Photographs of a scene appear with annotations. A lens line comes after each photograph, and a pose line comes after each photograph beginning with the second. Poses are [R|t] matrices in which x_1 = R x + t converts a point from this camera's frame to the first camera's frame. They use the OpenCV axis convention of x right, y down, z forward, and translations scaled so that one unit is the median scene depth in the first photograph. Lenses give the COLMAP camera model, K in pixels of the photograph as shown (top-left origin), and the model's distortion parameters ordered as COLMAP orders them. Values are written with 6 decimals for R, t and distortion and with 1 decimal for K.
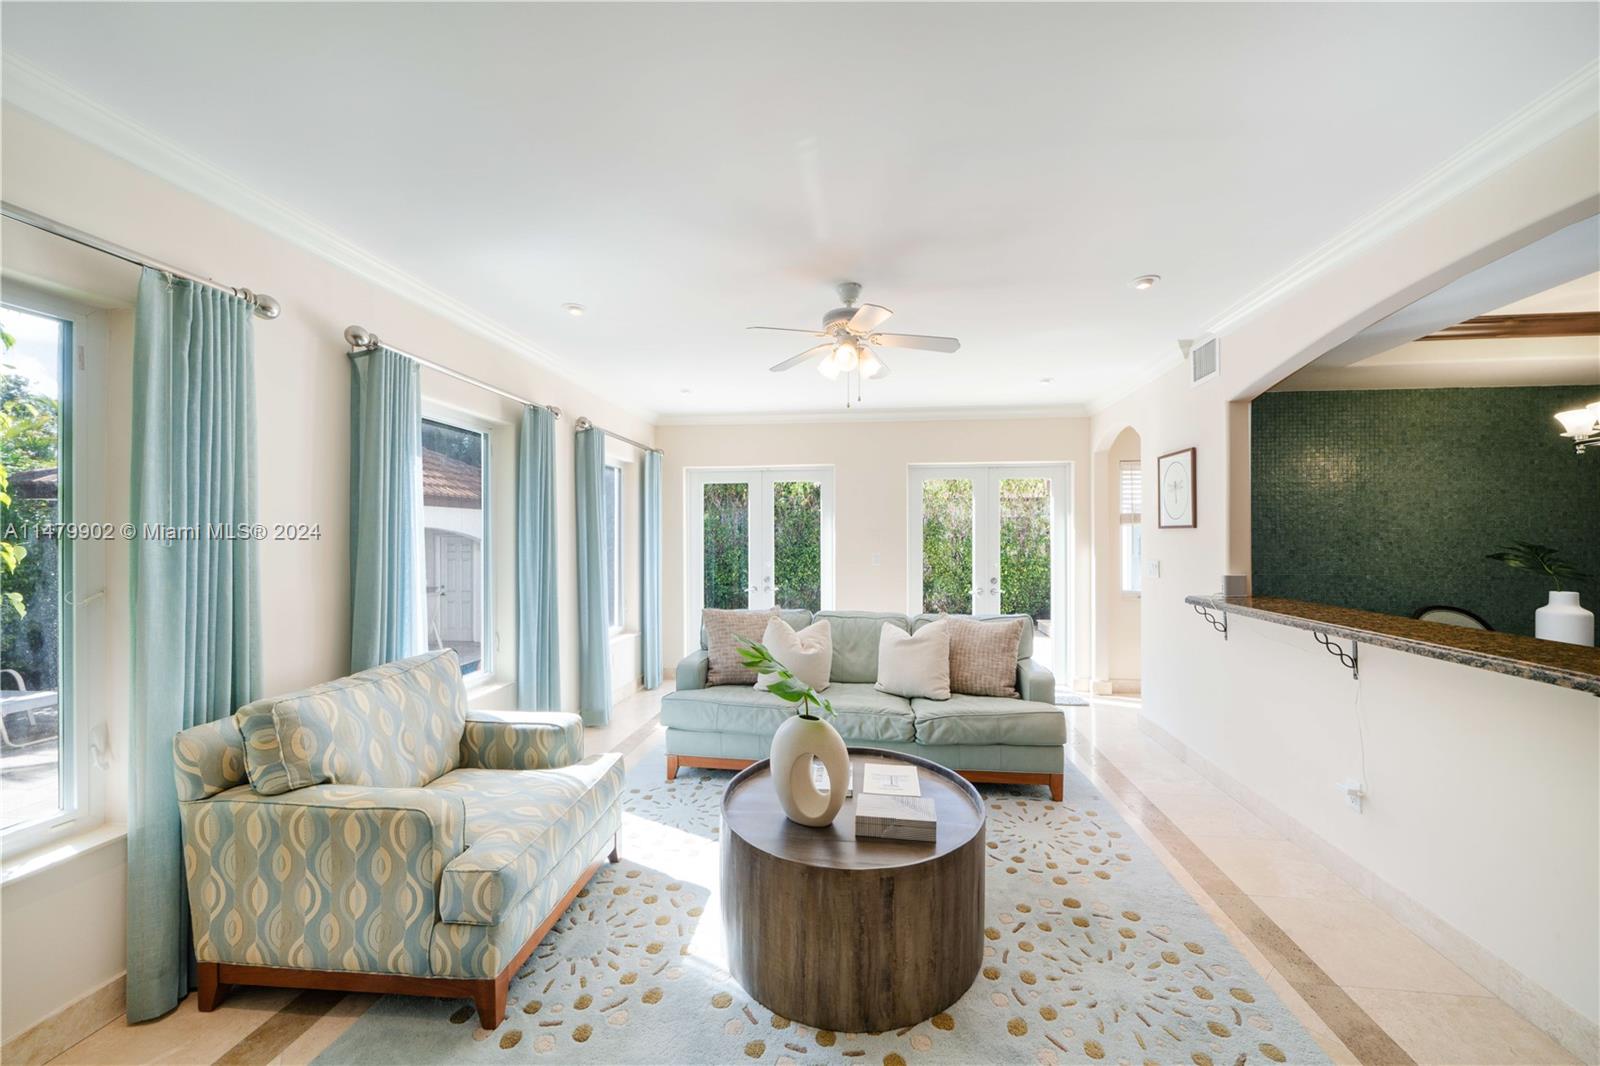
lens RADIAL K [[561.6, 0, 800.0], [0, 561.6, 533.0], [0, 0, 1]] dist [-0.000970, -0.000152]
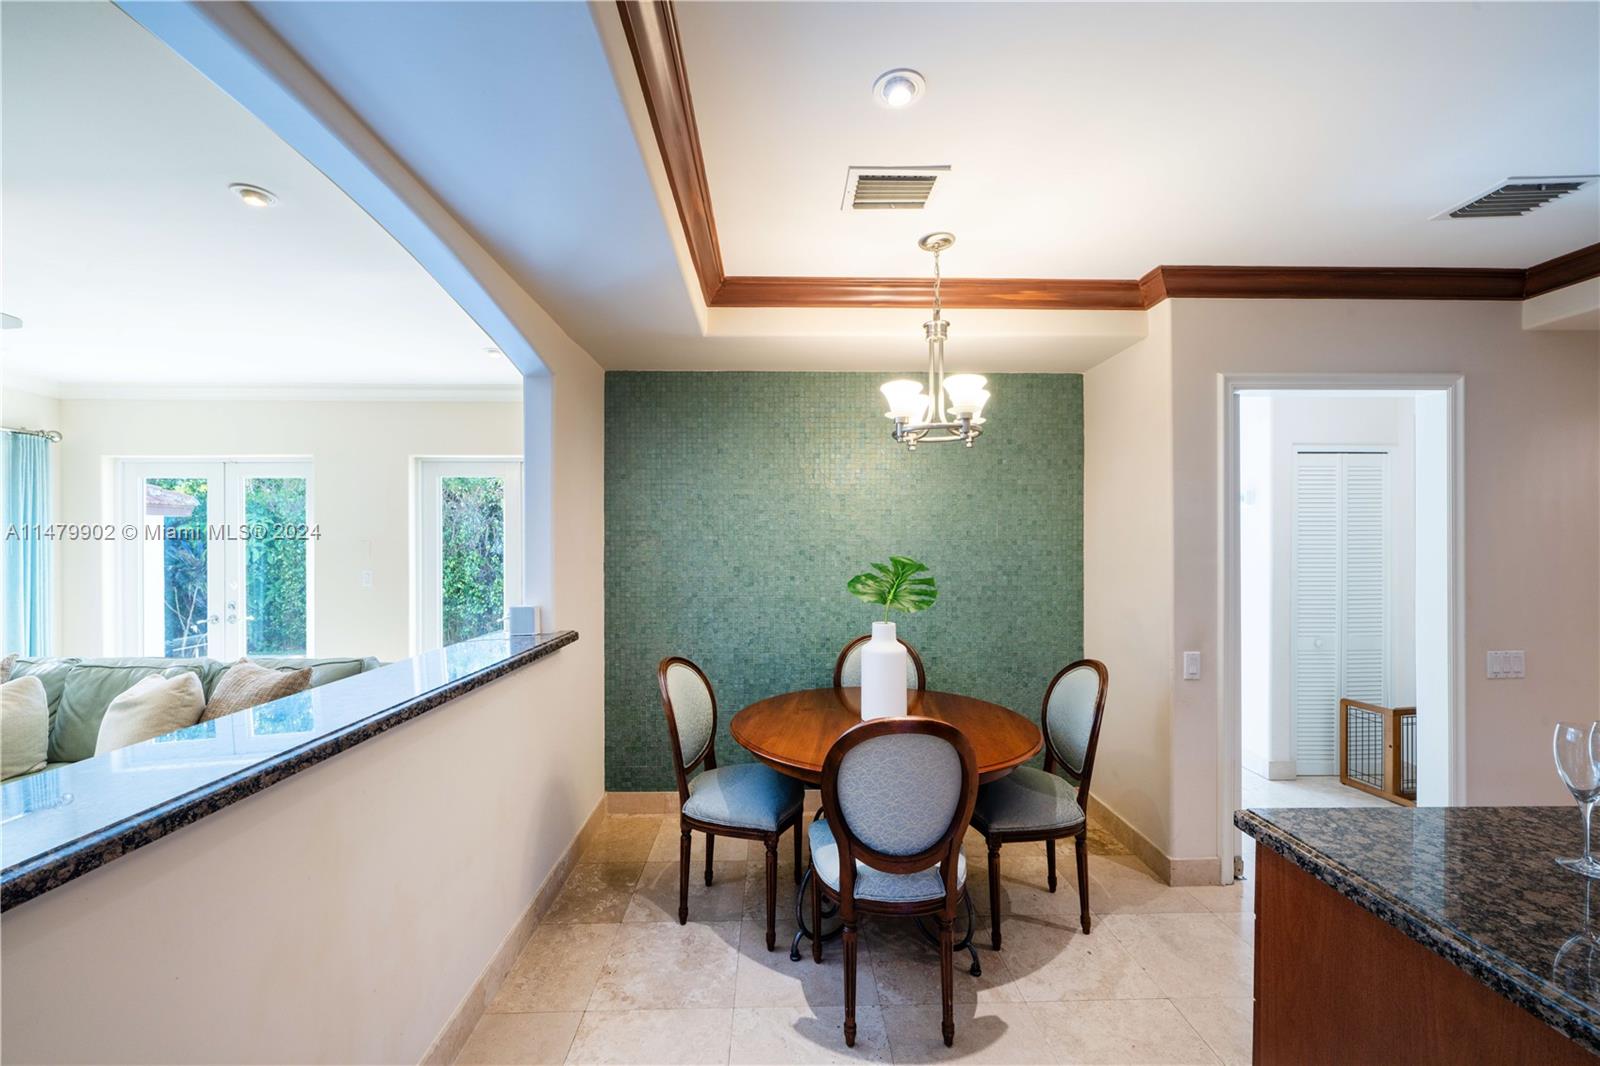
lens RADIAL K [[609.4, 0, 800.0], [0, 609.4, 533.0], [0, 0, 1]] dist [0.000507, 0.000006]
pose [[0.991344, -0.001375, 0.131282, 0.864540], [0.001967, 0.999988, -0.004375, -0.014897], [-0.131275, 0.004595, 0.991335, 0.118326]]
